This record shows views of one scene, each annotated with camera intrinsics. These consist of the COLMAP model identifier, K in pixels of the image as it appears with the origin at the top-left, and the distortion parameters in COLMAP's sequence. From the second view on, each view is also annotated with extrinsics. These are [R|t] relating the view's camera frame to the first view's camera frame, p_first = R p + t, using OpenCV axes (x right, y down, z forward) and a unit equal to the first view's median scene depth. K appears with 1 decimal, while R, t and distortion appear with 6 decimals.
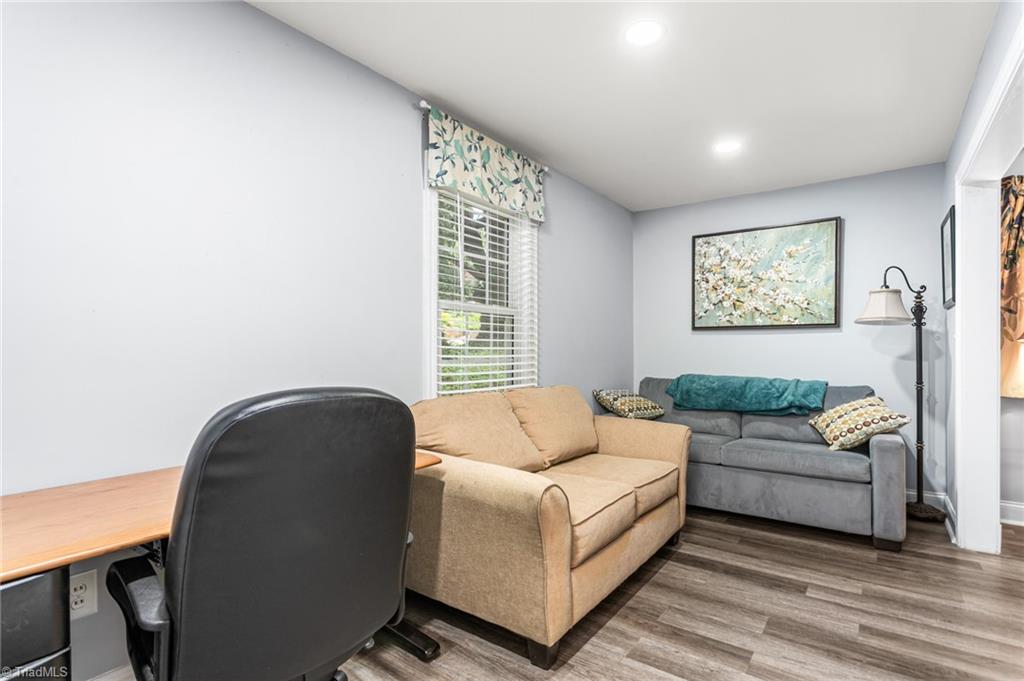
lens RADIAL K [[499.6, 0, 514.2], [0, 499.6, 346.8], [0, 0, 1]] dist [-0.003934, -0.000343]
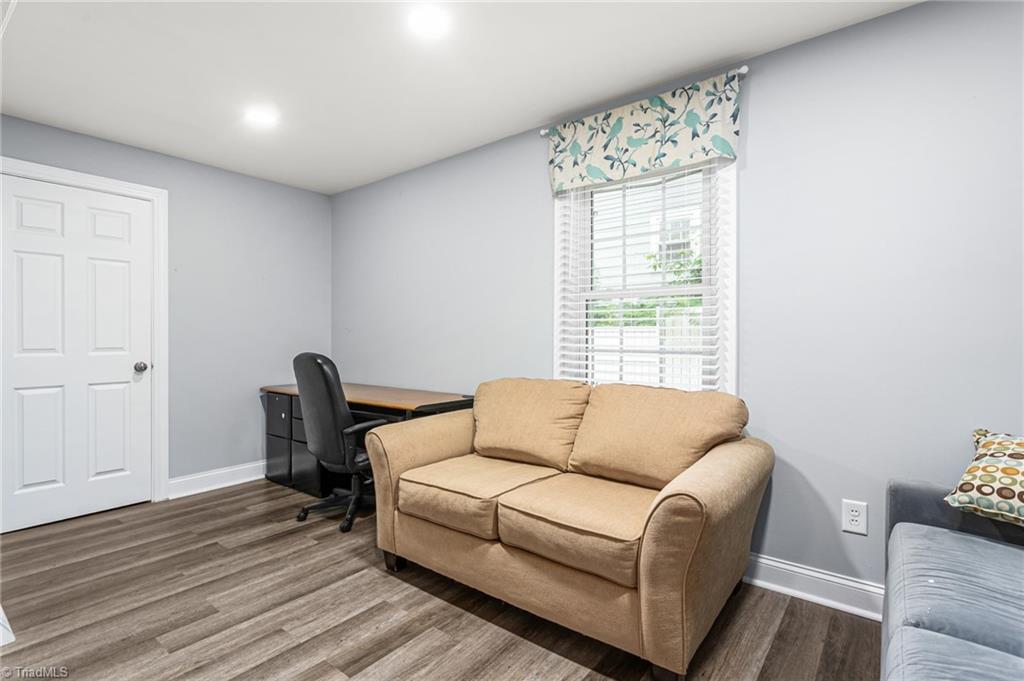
lens RADIAL K [[499.6, 0, 512.9], [0, 499.6, 334.5], [0, 0, 1]] dist [-0.003934, -0.000343]
pose [[-0.040822, -0.007048, -0.999142, 0.910367], [-0.003120, 0.999971, -0.006926, 0.003901], [0.999162, 0.002835, -0.040843, 0.885835]]
